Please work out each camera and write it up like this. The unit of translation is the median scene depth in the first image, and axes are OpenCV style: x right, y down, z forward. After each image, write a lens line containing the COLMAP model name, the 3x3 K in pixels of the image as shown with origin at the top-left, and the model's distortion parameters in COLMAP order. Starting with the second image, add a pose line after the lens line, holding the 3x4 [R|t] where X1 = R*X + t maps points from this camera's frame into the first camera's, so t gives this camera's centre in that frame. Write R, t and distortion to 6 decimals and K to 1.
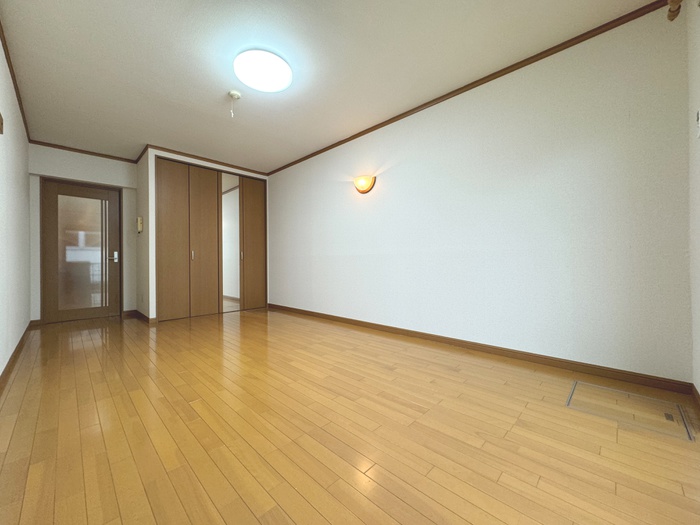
lens RADIAL K [[278.4, 0, 349.5], [0, 278.4, 262.0], [0, 0, 1]] dist [-0.000617, -0.000179]
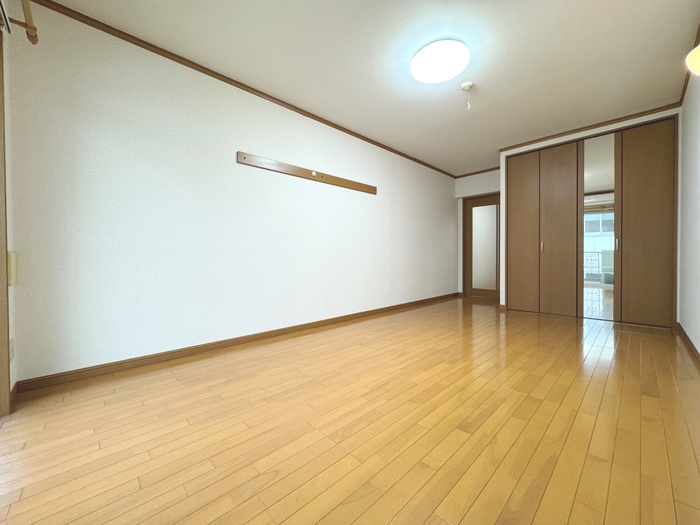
lens RADIAL K [[278.4, 0, 349.5], [0, 278.4, 262.0], [0, 0, 1]] dist [-0.000617, -0.000179]
pose [[-0.028712, 0.022346, -0.999338, 0.687939], [0.009437, 0.999712, 0.022083, -0.000483], [0.999543, -0.008797, -0.028915, 0.688043]]
